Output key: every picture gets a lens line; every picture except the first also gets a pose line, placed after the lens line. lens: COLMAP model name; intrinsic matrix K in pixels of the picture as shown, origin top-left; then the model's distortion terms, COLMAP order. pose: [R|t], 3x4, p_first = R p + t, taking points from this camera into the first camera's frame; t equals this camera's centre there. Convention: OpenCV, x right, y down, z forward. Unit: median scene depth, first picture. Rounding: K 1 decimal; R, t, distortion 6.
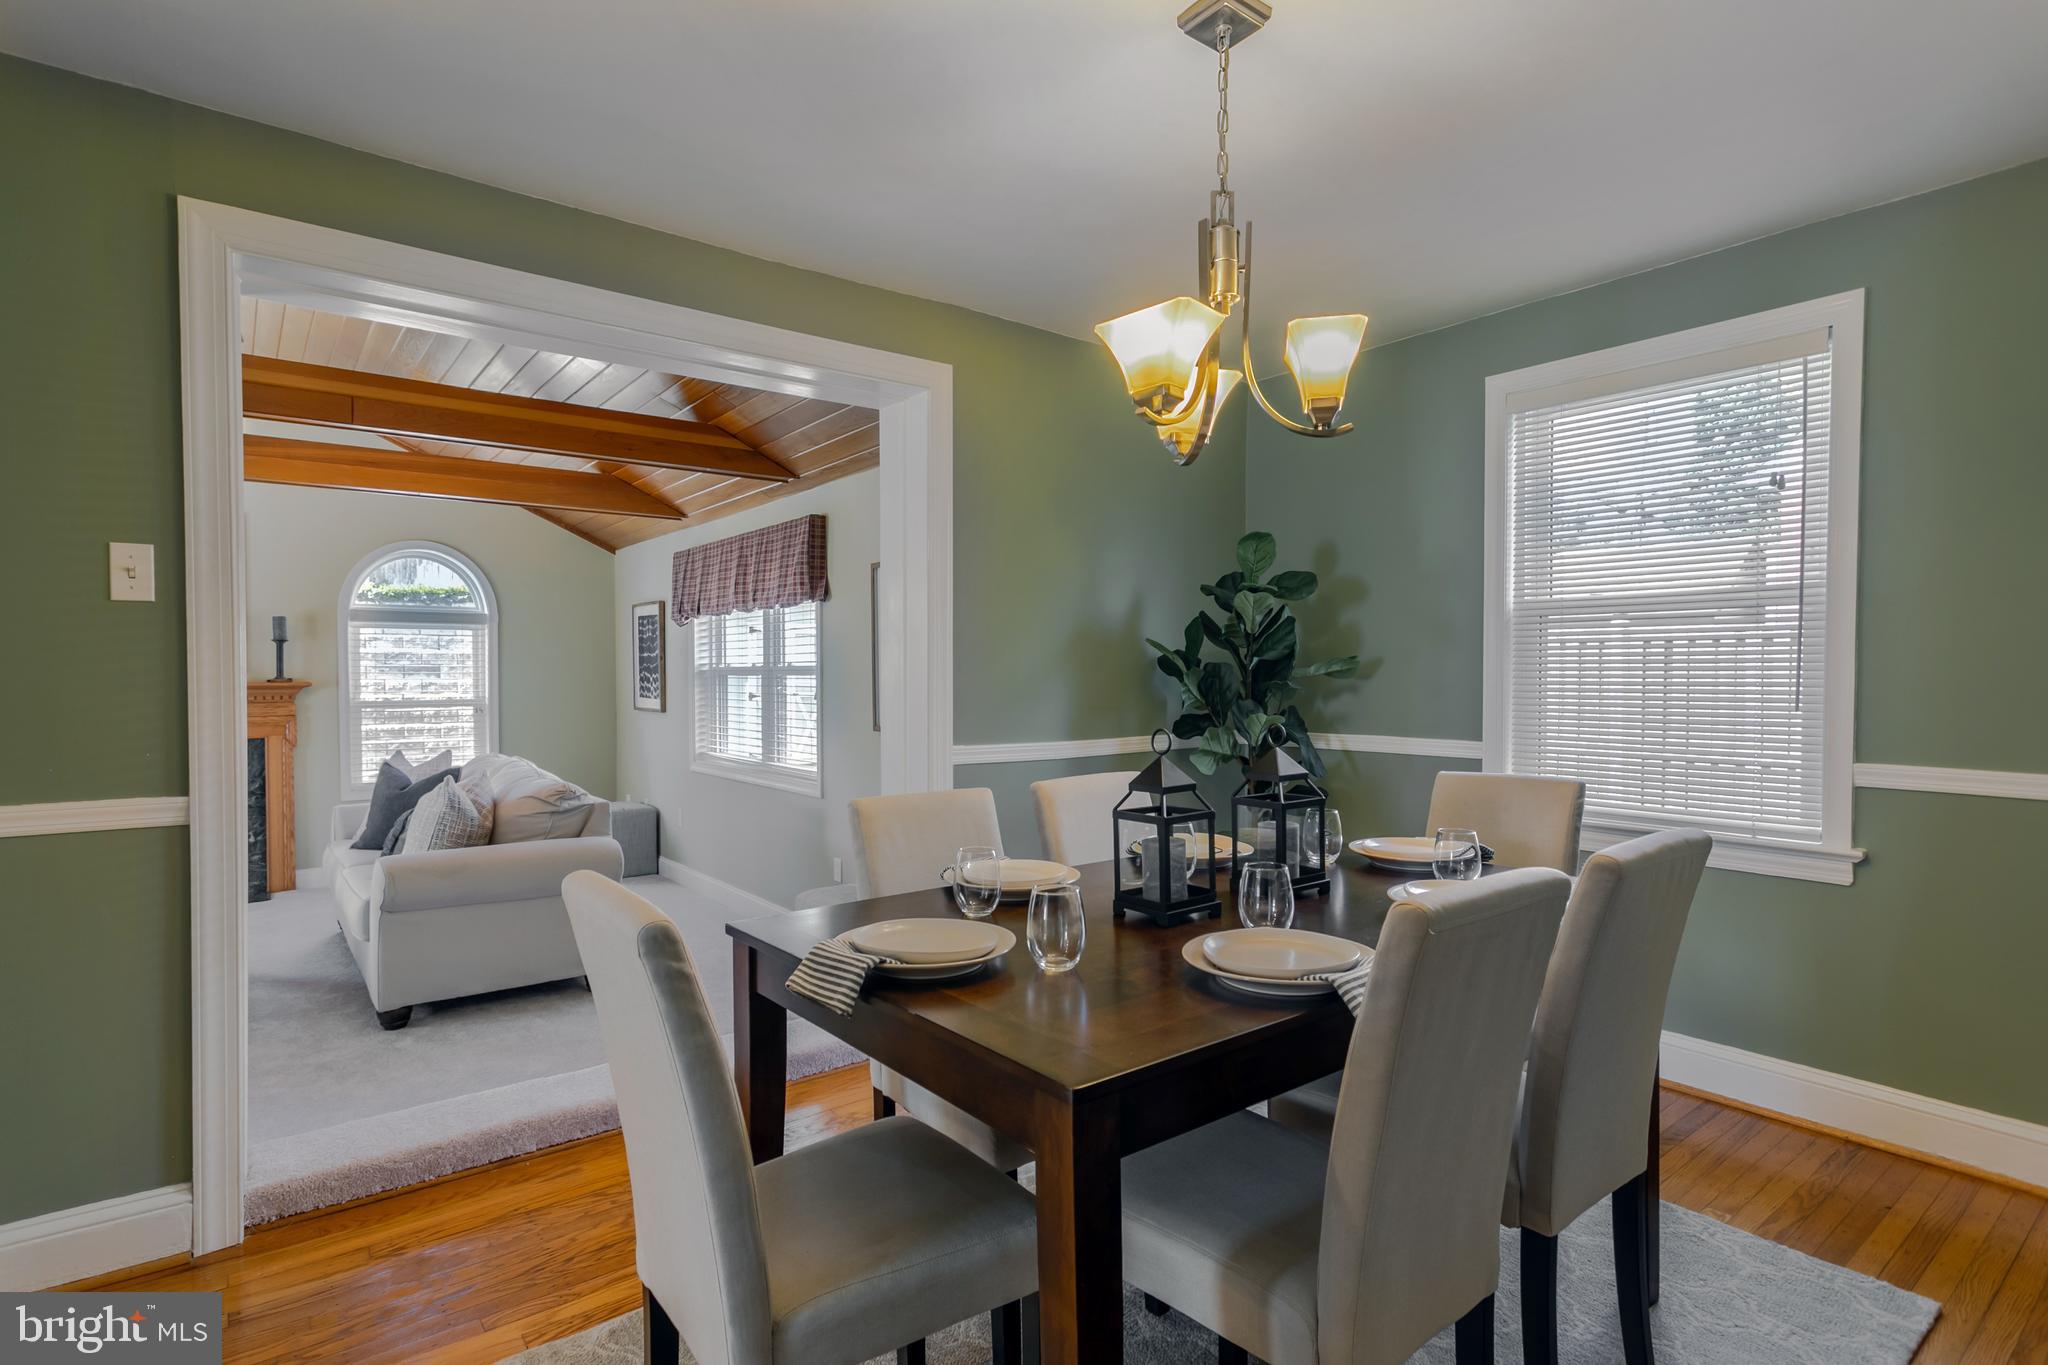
lens RADIAL K [[997.5, 0, 1023.1], [0, 997.5, 681.8], [0, 0, 1]] dist [-0.002617, 0.002731]
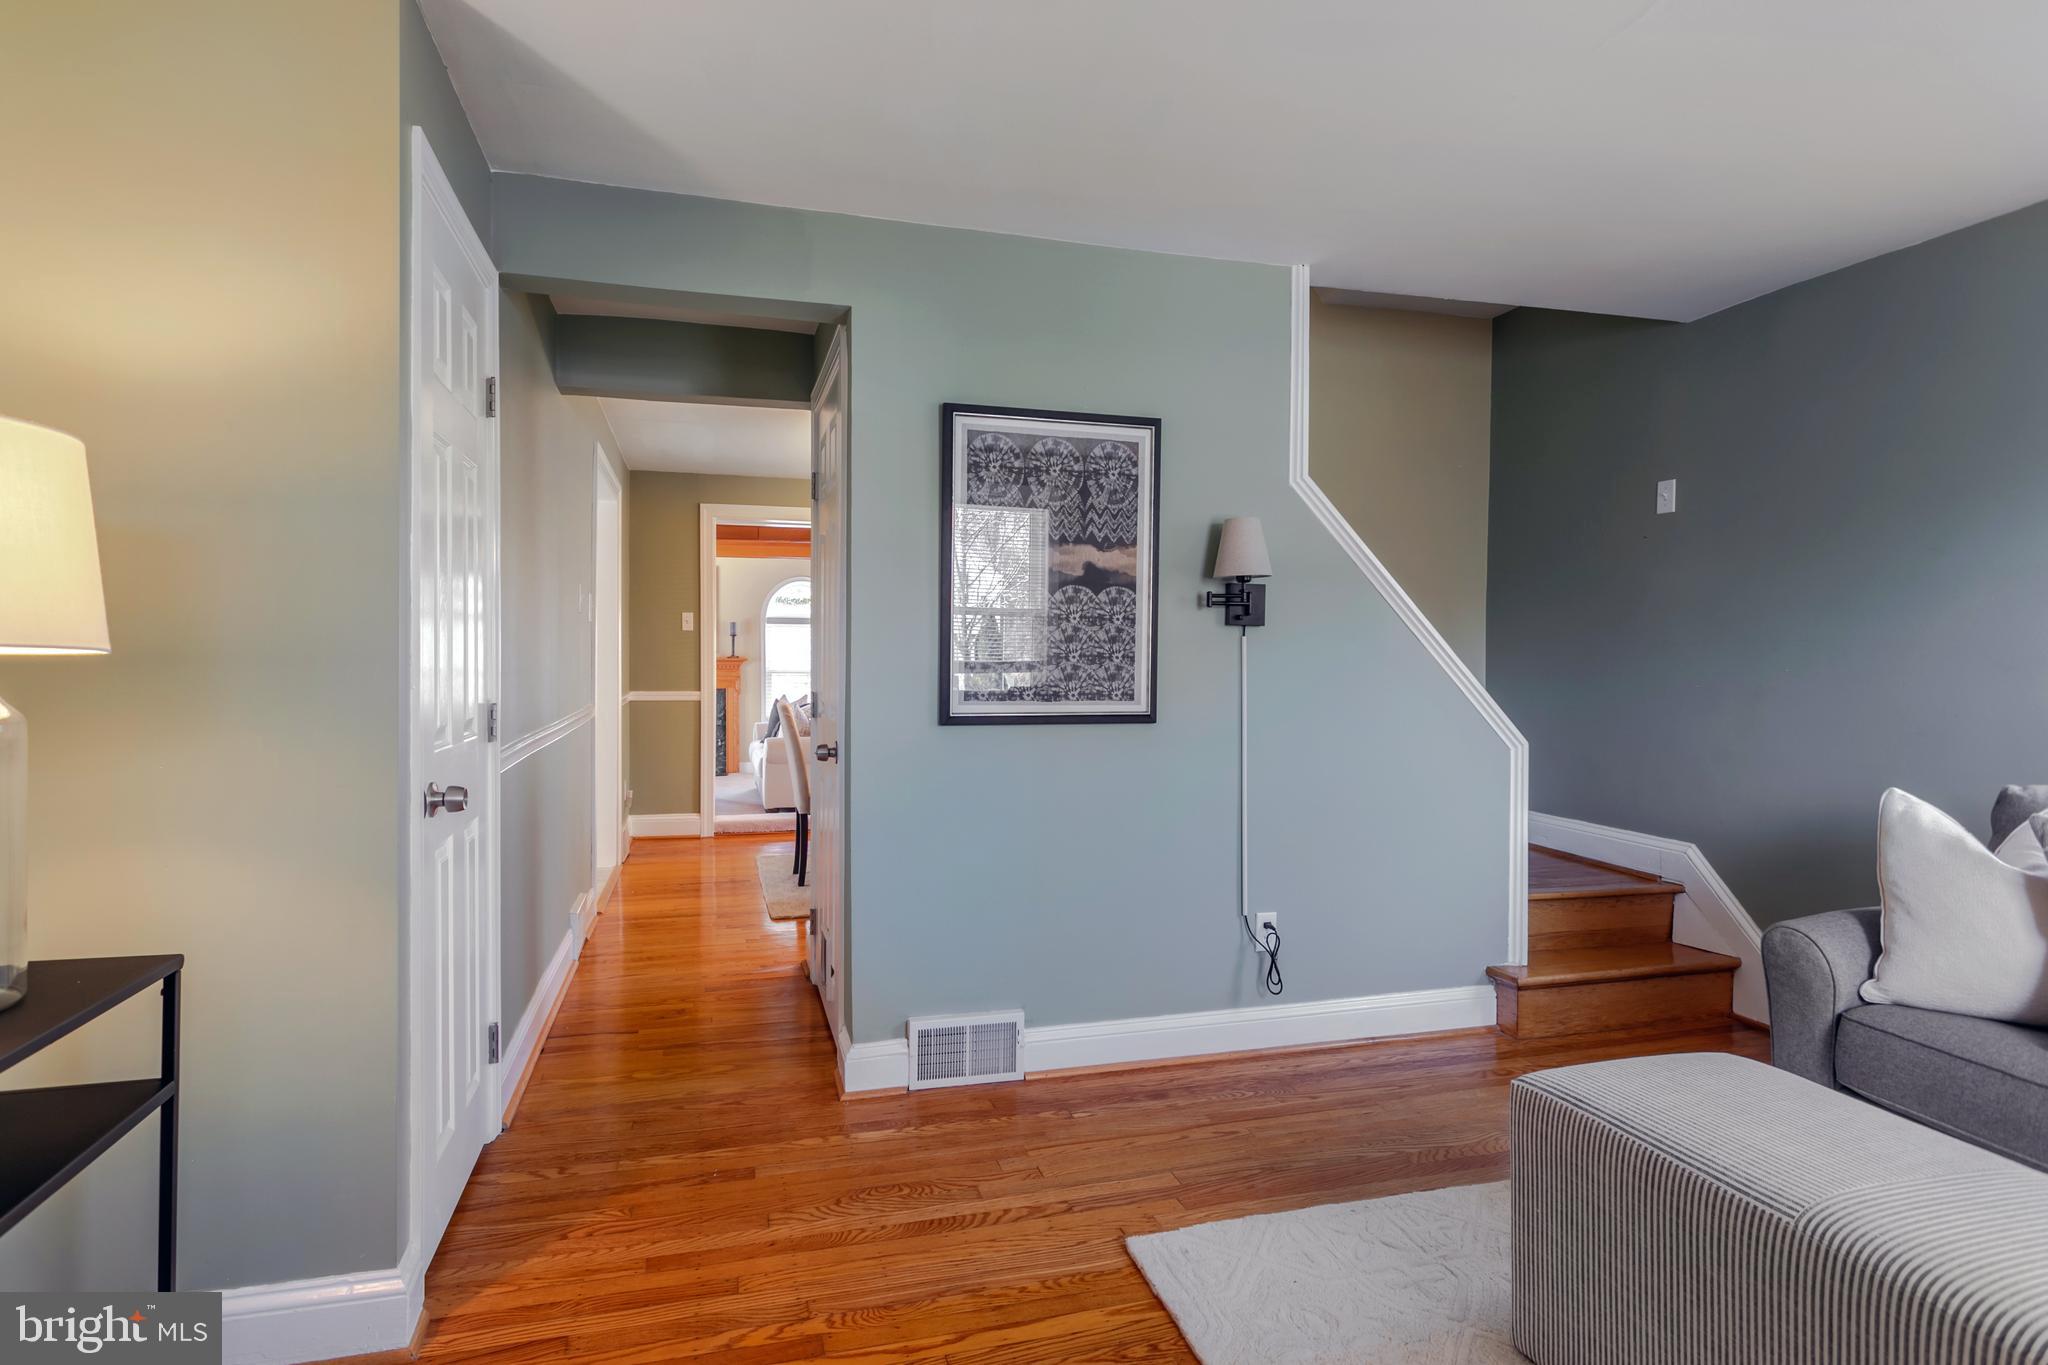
lens RADIAL K [[997.5, 0, 1031.0], [0, 997.5, 665.4], [0, 0, 1]] dist [-0.002617, 0.002731]
pose [[0.936200, 0.013136, -0.351223, 0.468006], [-0.013376, 0.999909, 0.001744, 0.003853], [0.351214, 0.003065, 0.936290, -0.595802]]
